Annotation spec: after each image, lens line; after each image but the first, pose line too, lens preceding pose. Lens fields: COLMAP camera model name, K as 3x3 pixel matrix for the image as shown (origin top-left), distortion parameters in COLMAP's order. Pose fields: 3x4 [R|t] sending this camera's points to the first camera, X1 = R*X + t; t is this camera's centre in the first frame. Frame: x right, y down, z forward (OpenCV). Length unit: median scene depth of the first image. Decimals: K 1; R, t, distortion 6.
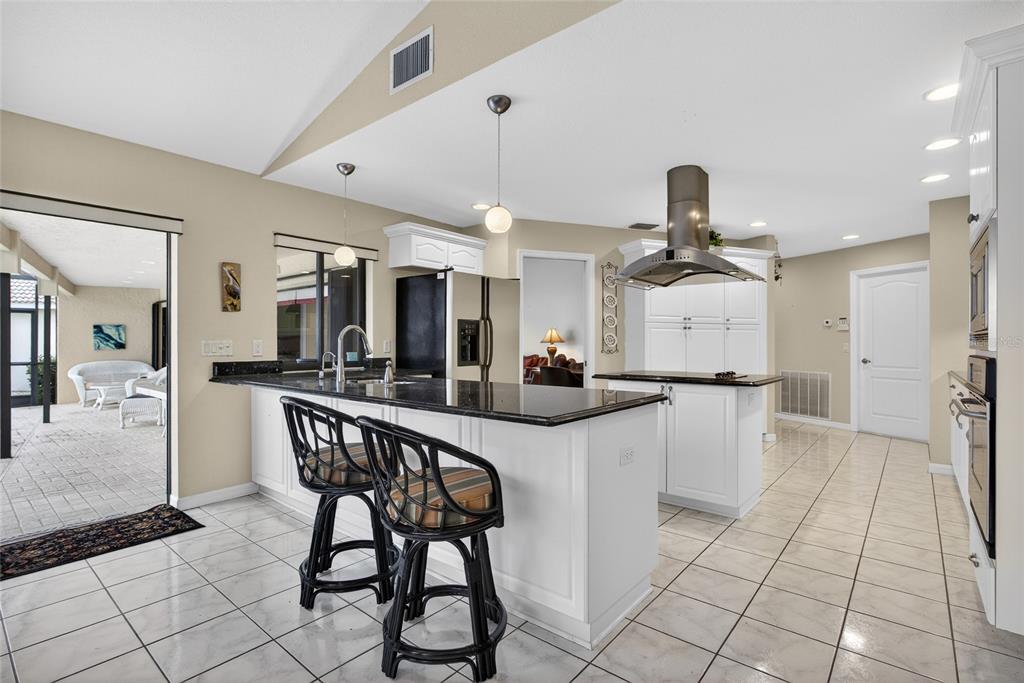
lens RADIAL K [[487.7, 0, 493.5], [0, 487.7, 344.1], [0, 0, 1]] dist [-0.019890, 0.004469]
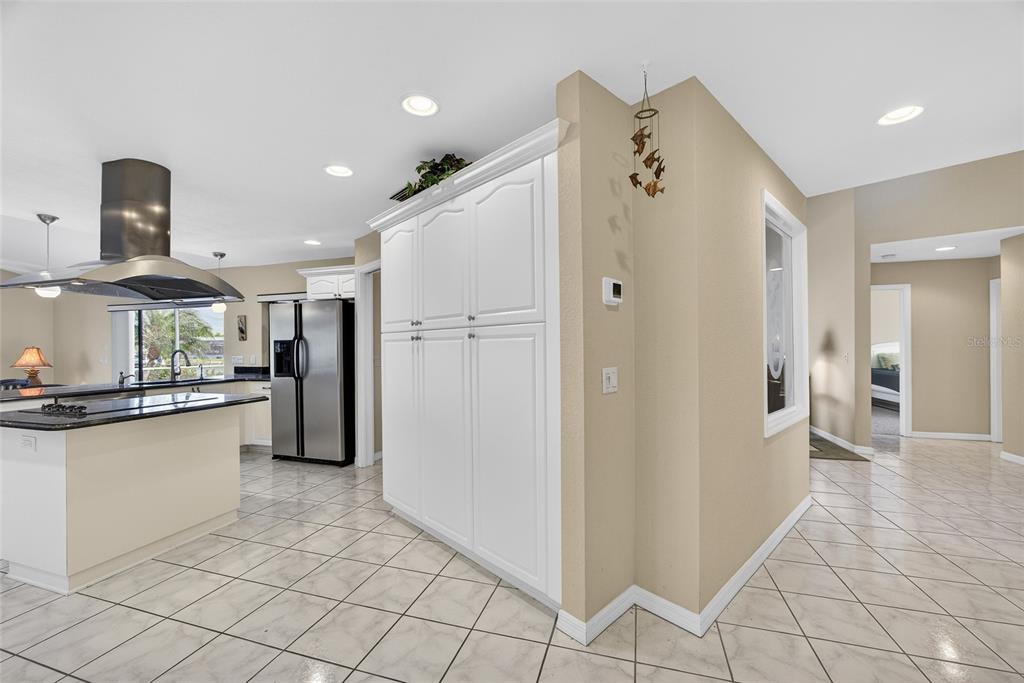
lens RADIAL K [[394.0, 0, 509.0], [0, 394.0, 346.3], [0, 0, 1]] dist [-0.002236, 0.000101]
pose [[0.392931, -0.006793, -0.919543, 0.768823], [0.006117, 0.999970, -0.004773, -0.017611], [0.919548, -0.003749, 0.392961, 0.788984]]
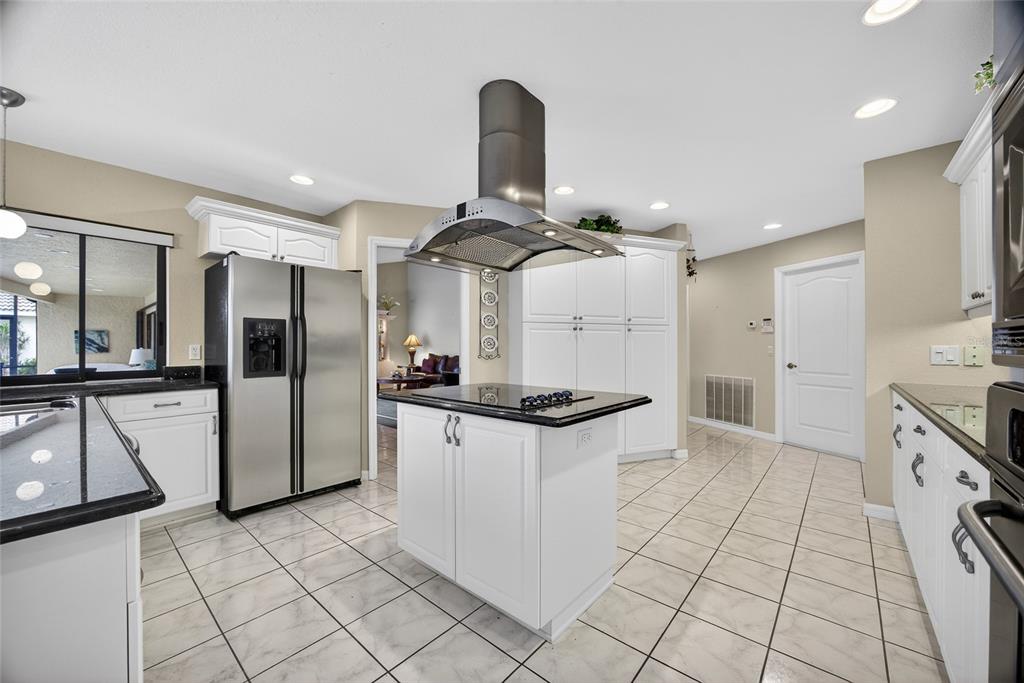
lens RADIAL K [[397.4, 0, 497.9], [0, 397.4, 344.5], [0, 0, 1]] dist [-0.020161, 0.000353]
pose [[0.999962, -0.002997, -0.008130, 0.226690], [0.002955, 0.999982, -0.005166, -0.002524], [0.008146, 0.005142, 0.999954, 0.258823]]
